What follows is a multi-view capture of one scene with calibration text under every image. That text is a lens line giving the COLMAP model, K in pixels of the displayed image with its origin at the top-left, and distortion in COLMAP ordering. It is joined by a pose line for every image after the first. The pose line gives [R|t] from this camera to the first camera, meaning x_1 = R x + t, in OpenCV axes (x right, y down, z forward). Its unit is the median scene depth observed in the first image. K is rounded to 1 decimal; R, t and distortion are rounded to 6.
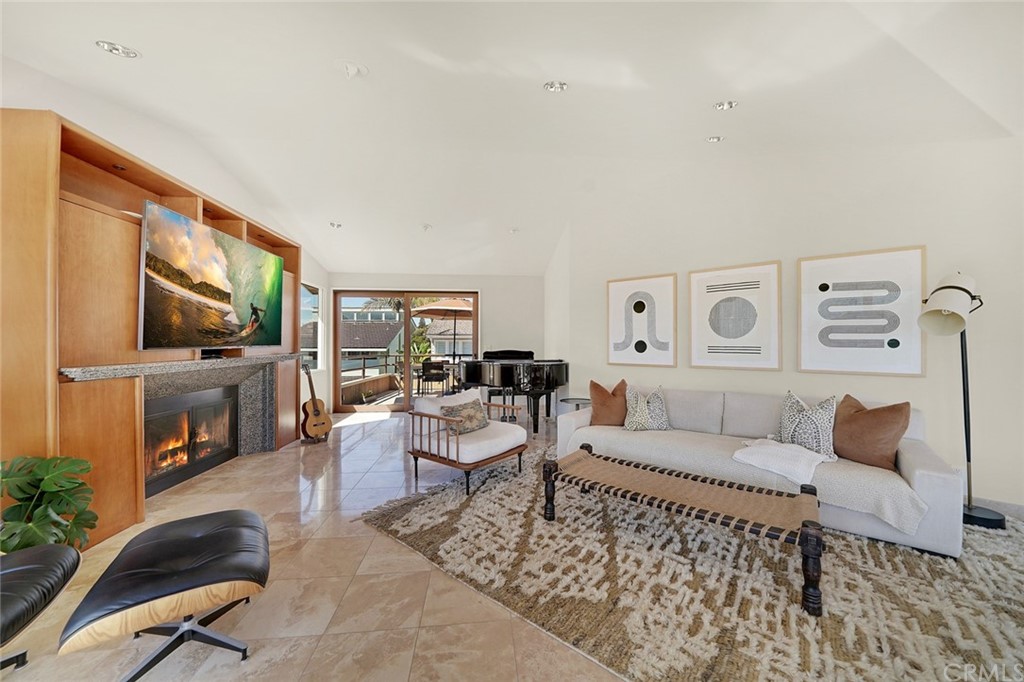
lens RADIAL K [[369.4, 0, 515.3], [0, 369.4, 339.8], [0, 0, 1]] dist [-0.018235, 0.000134]
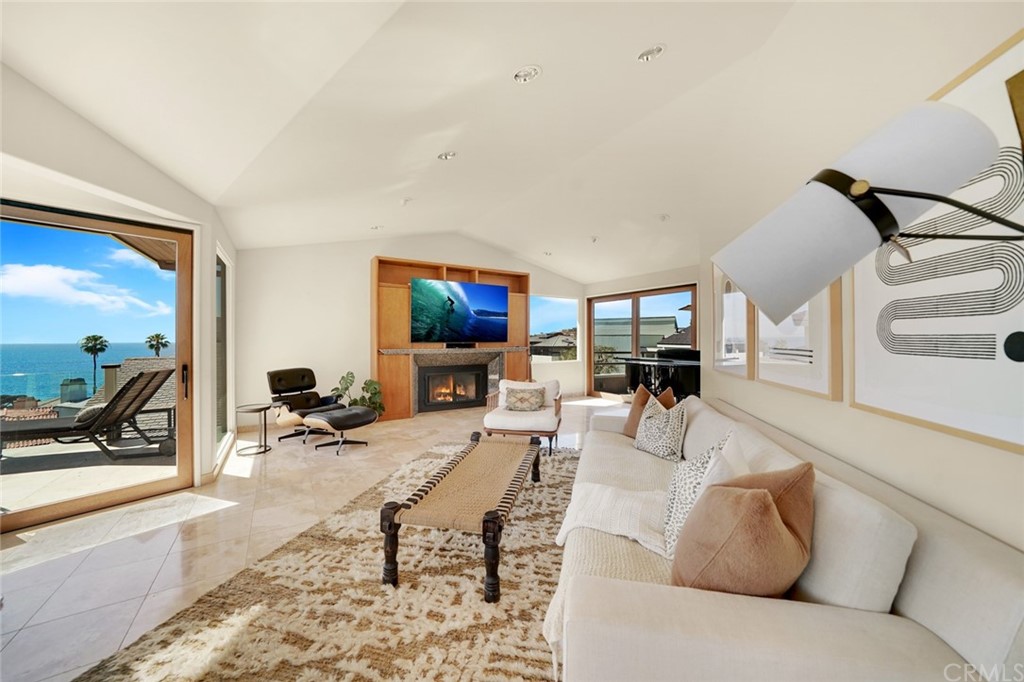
lens RADIAL K [[365.5, 0, 512.0], [0, 365.5, 341.0], [0, 0, 1]] dist [-0.019582, -0.000067]
pose [[0.438948, 0.004568, -0.898501, 1.057350], [0.004415, 0.999964, 0.007240, 0.001367], [0.898502, -0.007145, 0.438912, 0.451816]]
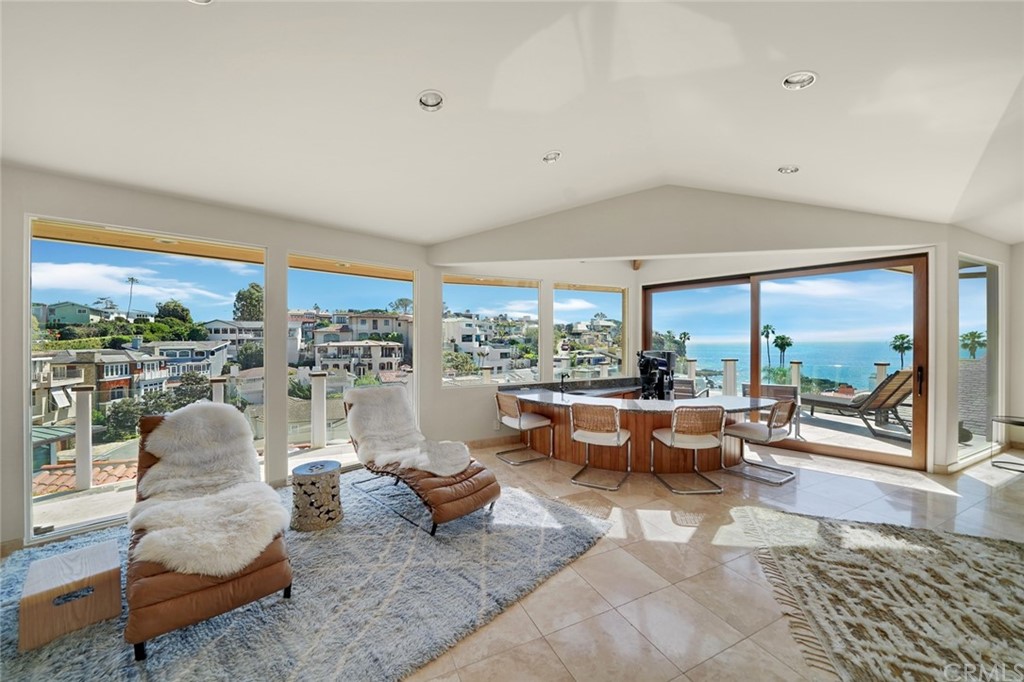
lens RADIAL K [[369.0, 0, 502.8], [0, 369.0, 340.5], [0, 0, 1]] dist [-0.017522, 0.000049]
pose [[-0.949337, 0.006229, -0.314199, 1.450524], [0.007105, 0.999973, -0.001643, -0.023680], [0.314180, -0.003792, -0.949356, 0.774804]]
